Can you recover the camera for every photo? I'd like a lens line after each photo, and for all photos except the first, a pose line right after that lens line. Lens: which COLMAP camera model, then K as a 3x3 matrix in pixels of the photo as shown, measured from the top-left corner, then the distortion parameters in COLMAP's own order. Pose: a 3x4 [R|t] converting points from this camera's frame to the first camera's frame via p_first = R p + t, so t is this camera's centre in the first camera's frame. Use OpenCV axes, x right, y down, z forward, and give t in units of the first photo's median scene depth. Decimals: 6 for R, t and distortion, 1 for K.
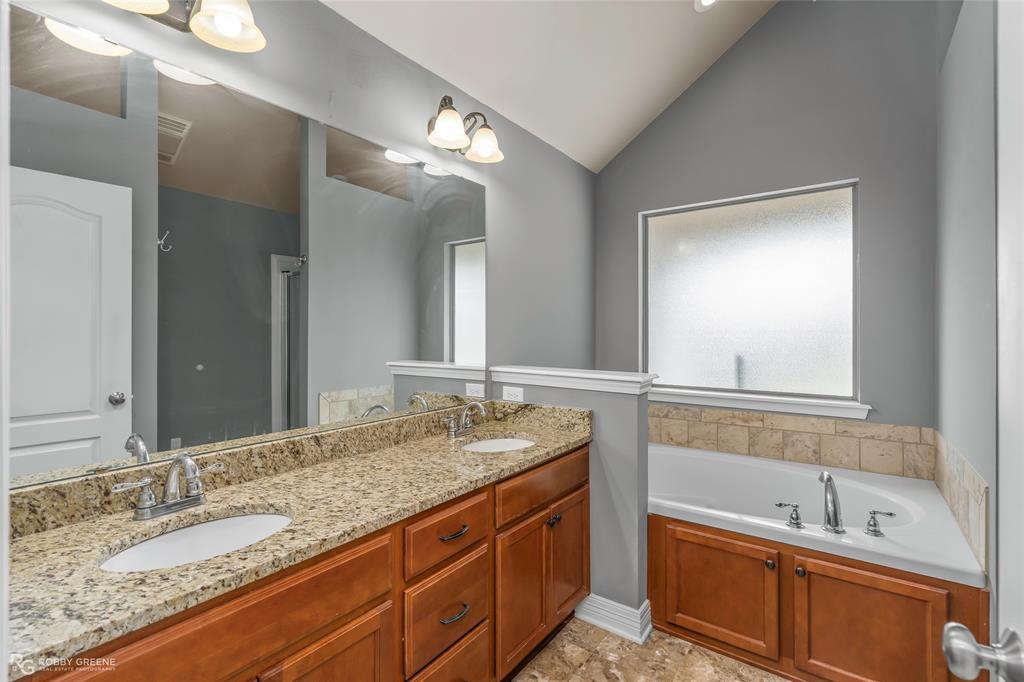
lens RADIAL K [[471.3, 0, 513.9], [0, 471.3, 336.2], [0, 0, 1]] dist [0.012018, 0.000252]
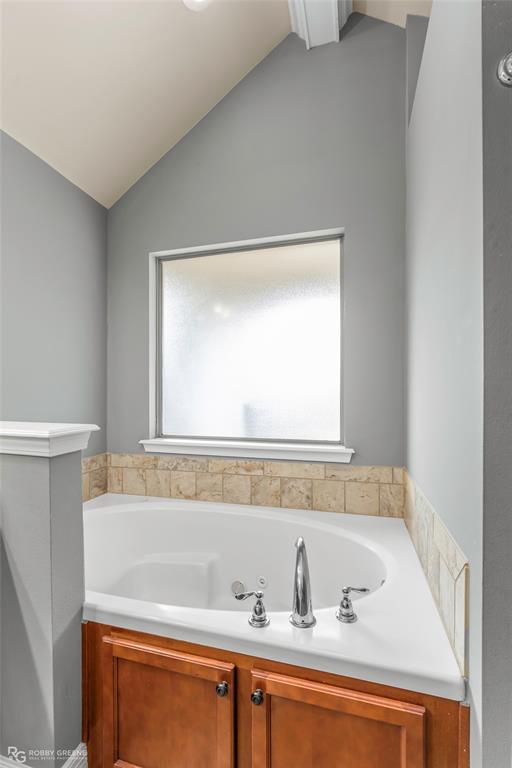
lens RADIAL K [[353.5, 0, 248.6], [0, 353.5, 401.0], [0, 0, 1]] dist [0.012018, 0.000252]
pose [[0.948090, -0.007487, 0.317914, 0.310046], [0.003876, 0.999921, 0.011991, 0.033780], [-0.317978, -0.010137, 0.948044, 0.367541]]
